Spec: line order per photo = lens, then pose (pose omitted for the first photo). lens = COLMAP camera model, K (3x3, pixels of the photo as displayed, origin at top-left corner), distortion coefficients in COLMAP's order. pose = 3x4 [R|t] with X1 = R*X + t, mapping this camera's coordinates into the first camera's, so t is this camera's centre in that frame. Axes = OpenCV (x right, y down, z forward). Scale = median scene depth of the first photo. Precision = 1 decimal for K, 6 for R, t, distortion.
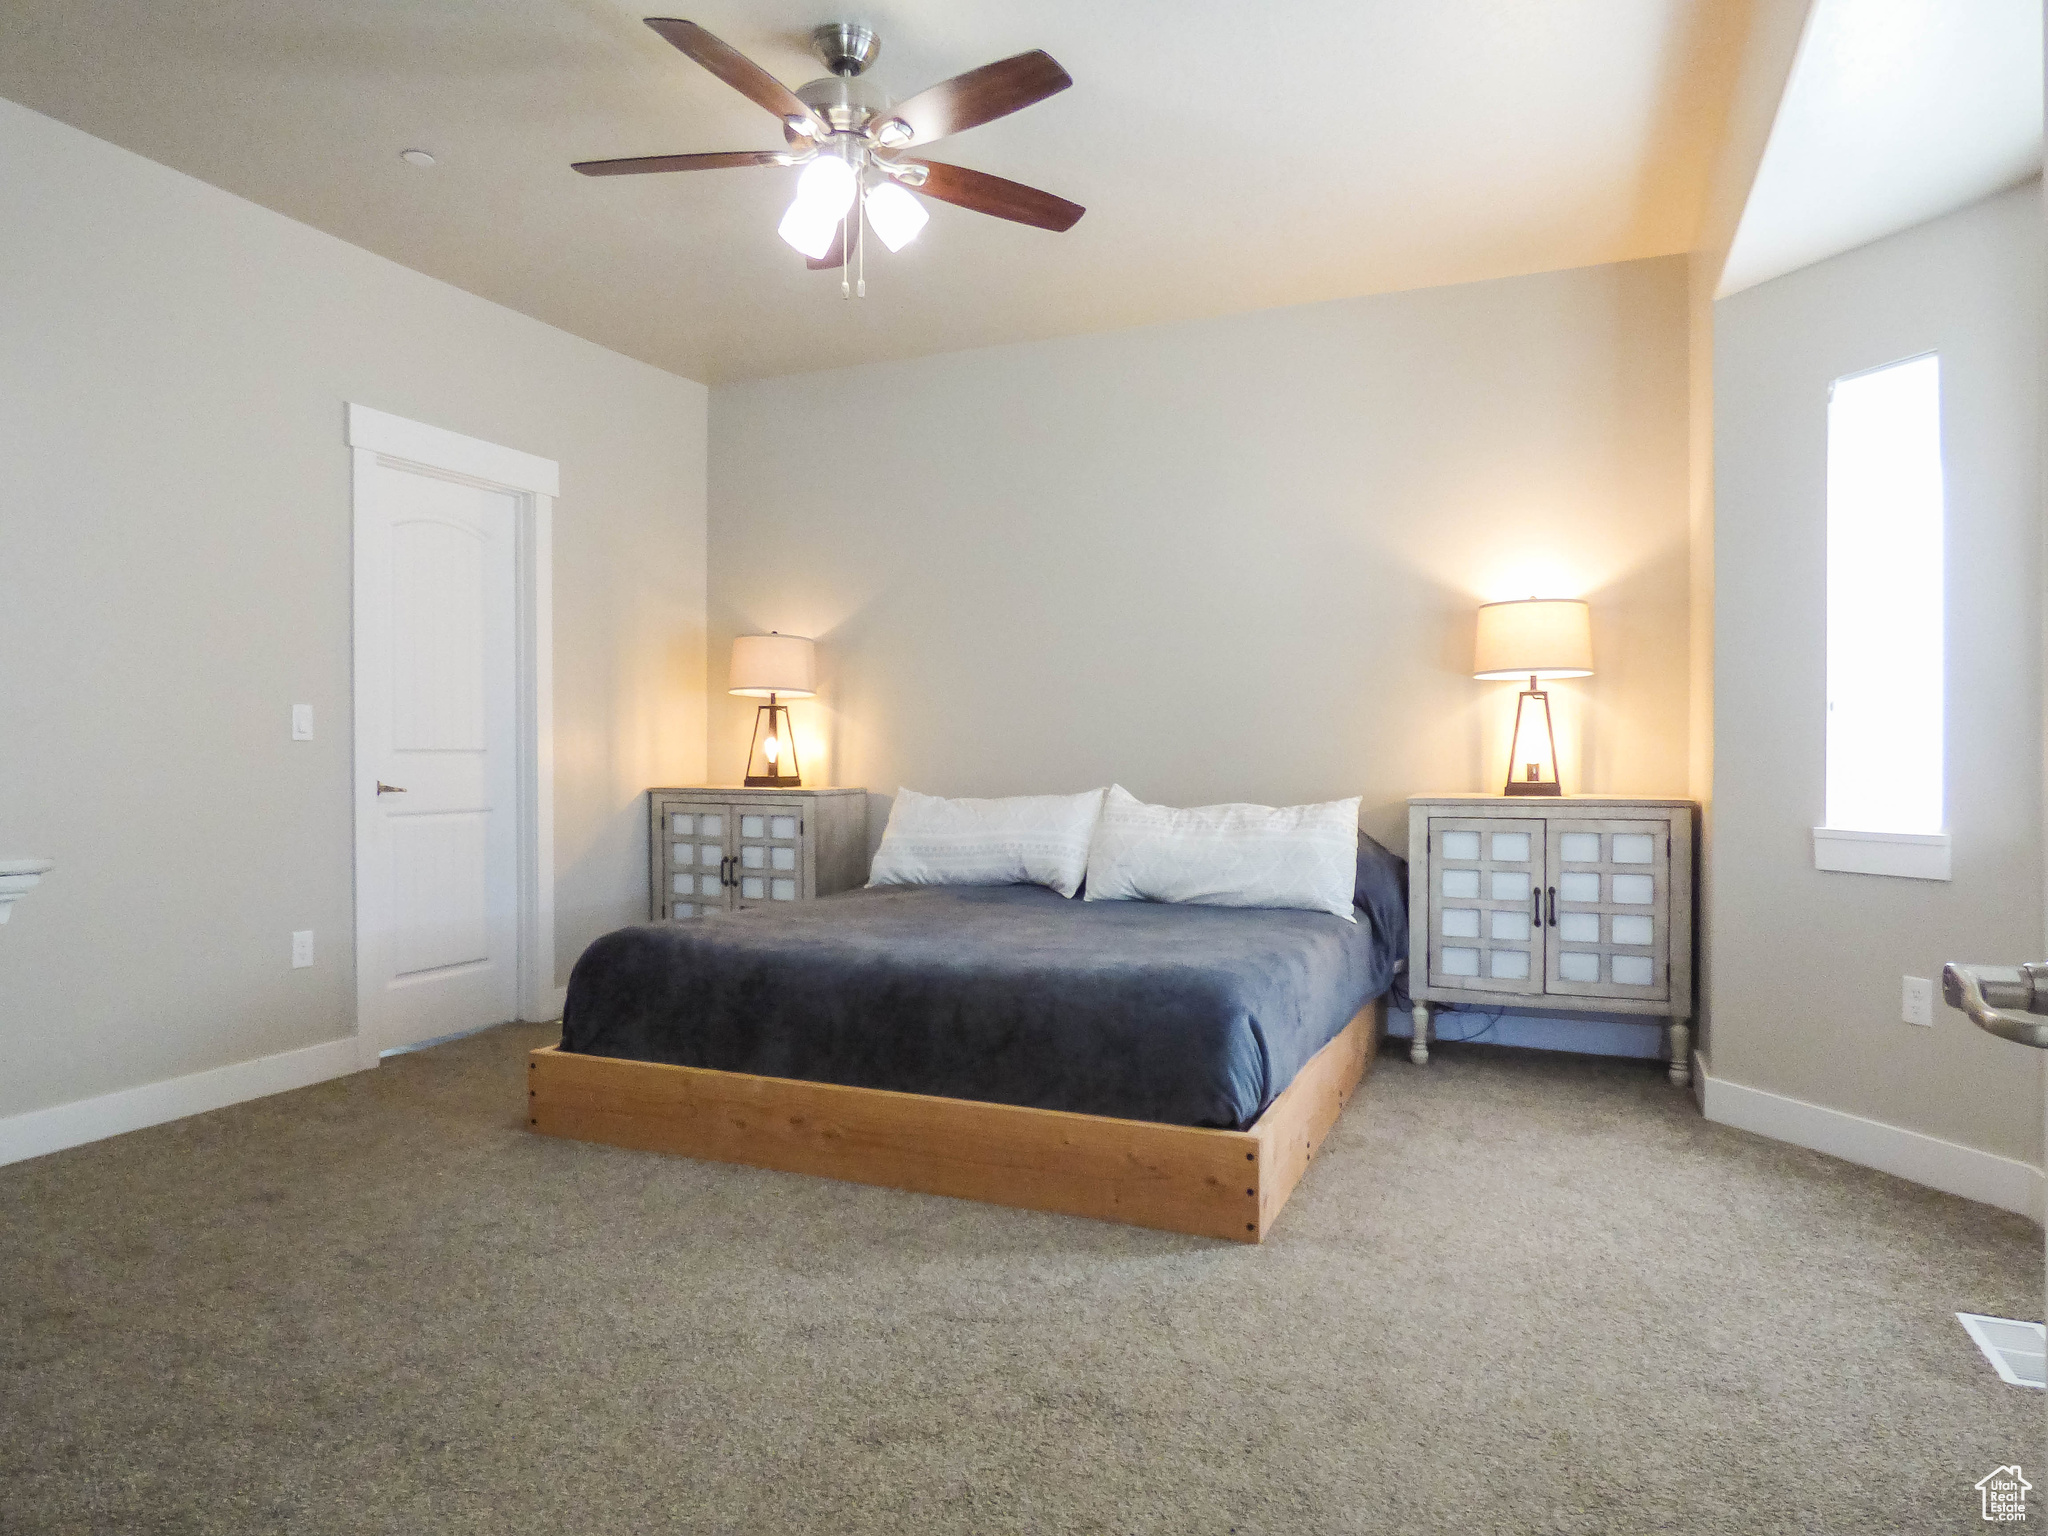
lens RADIAL K [[1279.4, 0, 1024.0], [0, 1279.4, 768.0], [0, 0, 1]] dist [0.005295, 0.001076]
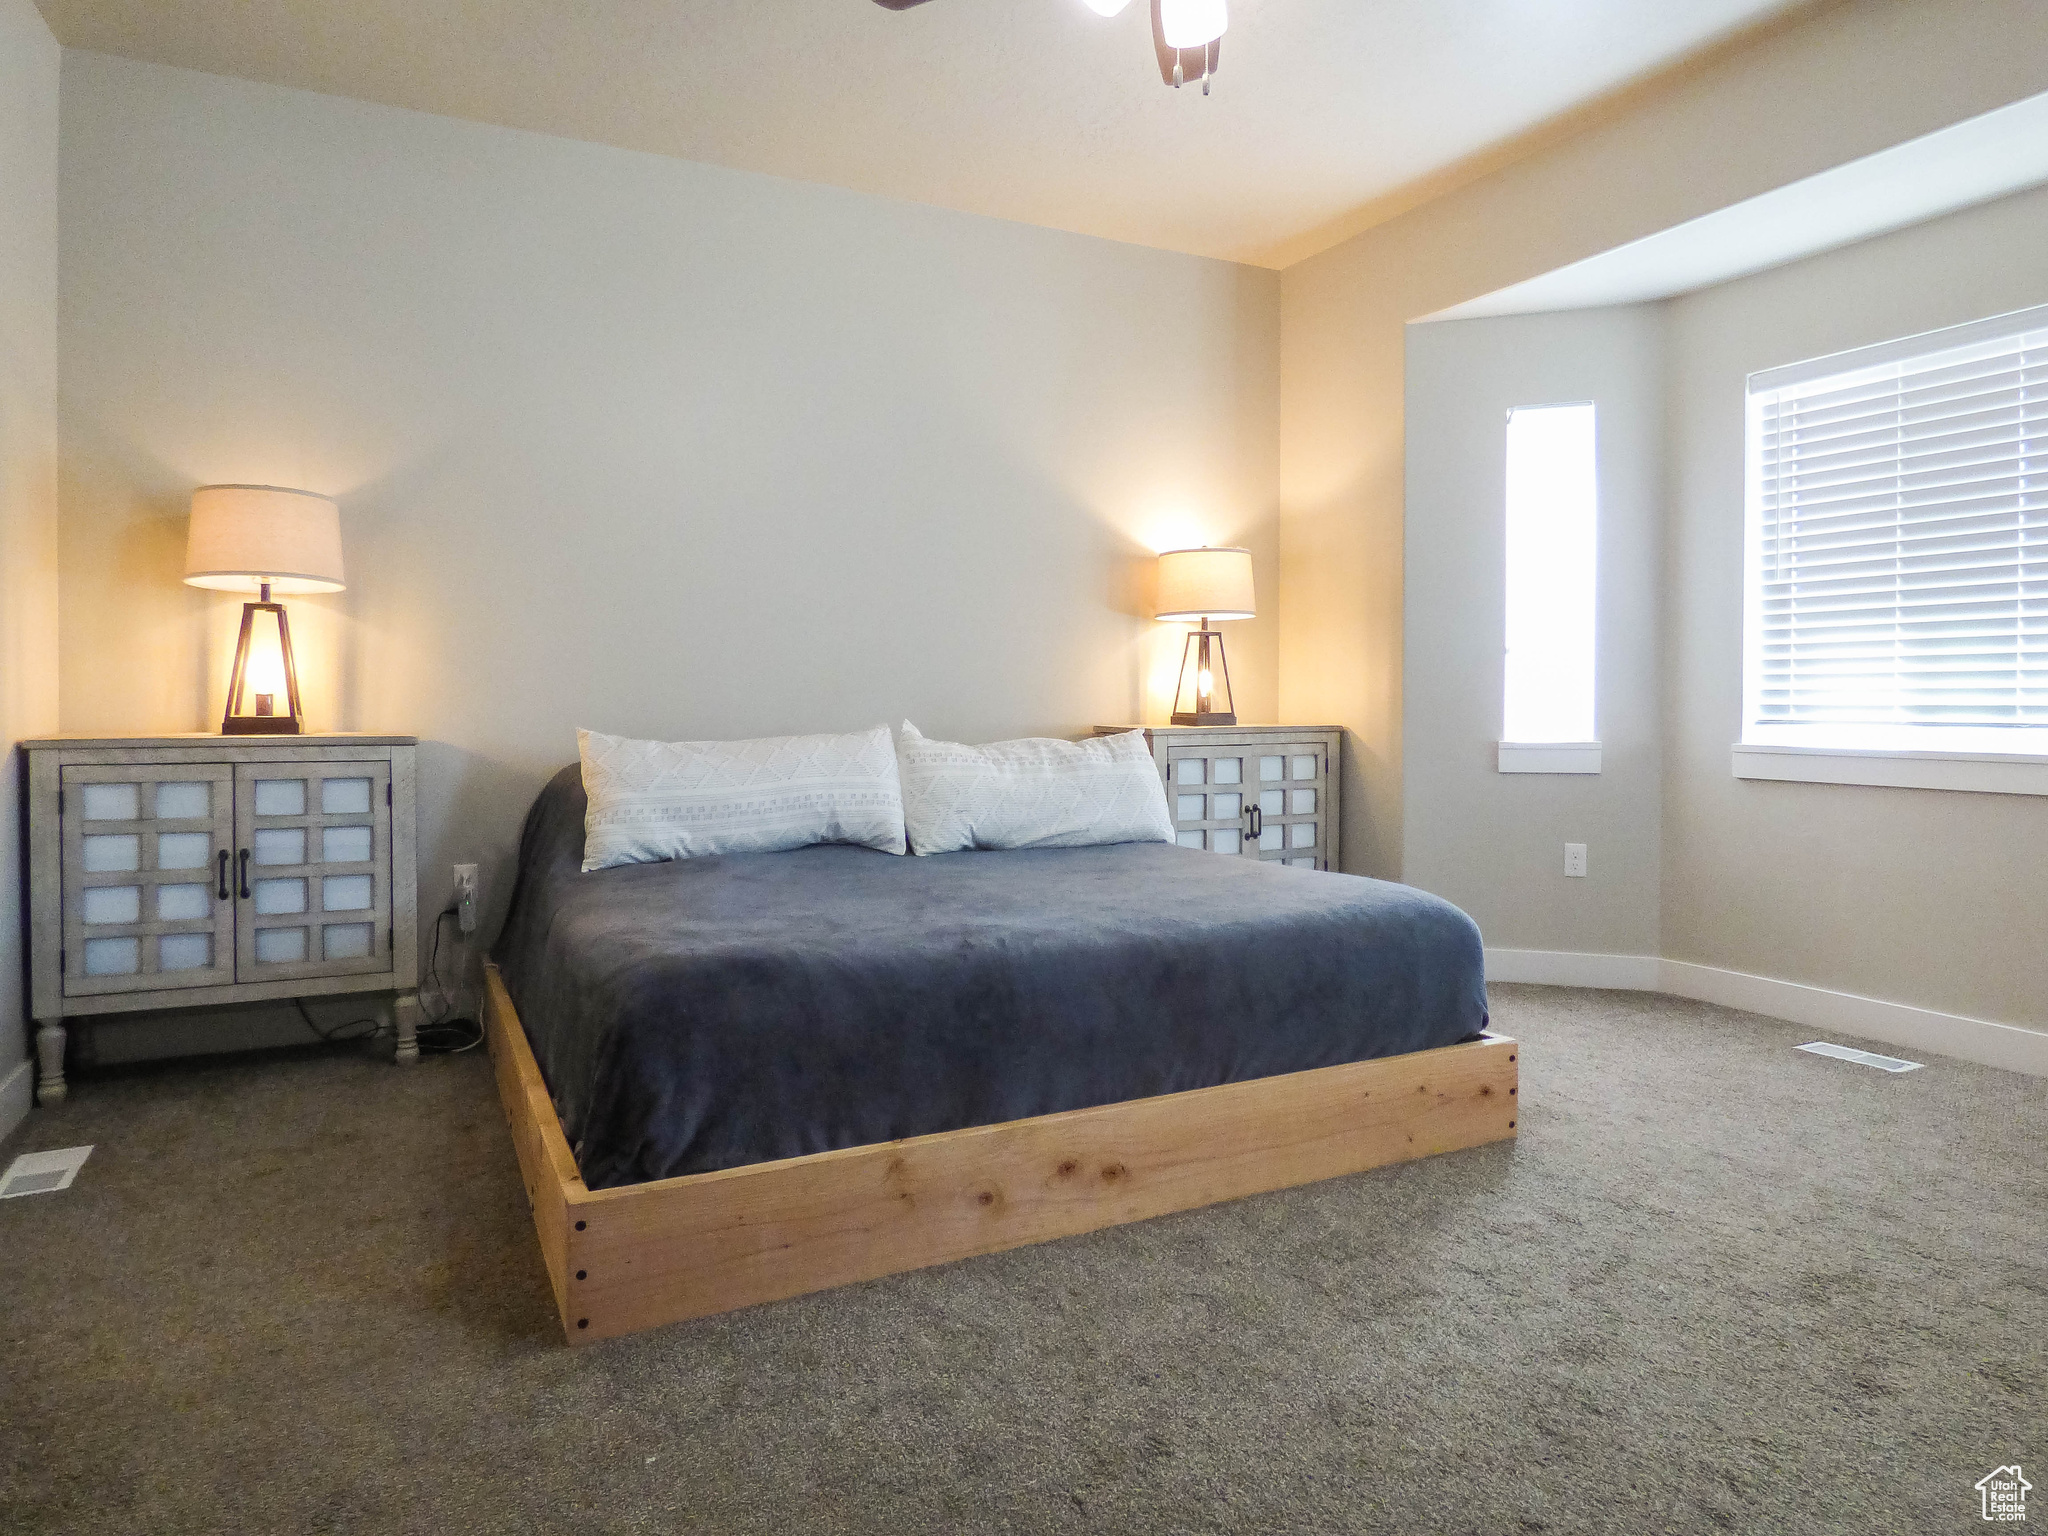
lens RADIAL K [[1274.2, 0, 1024.0], [0, 1274.2, 768.0], [0, 0, 1]] dist [-0.008522, -0.002280]
pose [[0.636947, -0.037825, 0.769979, -0.550397], [0.008686, 0.999084, 0.041894, 0.010602], [-0.770859, -0.019996, 0.636692, 0.406074]]
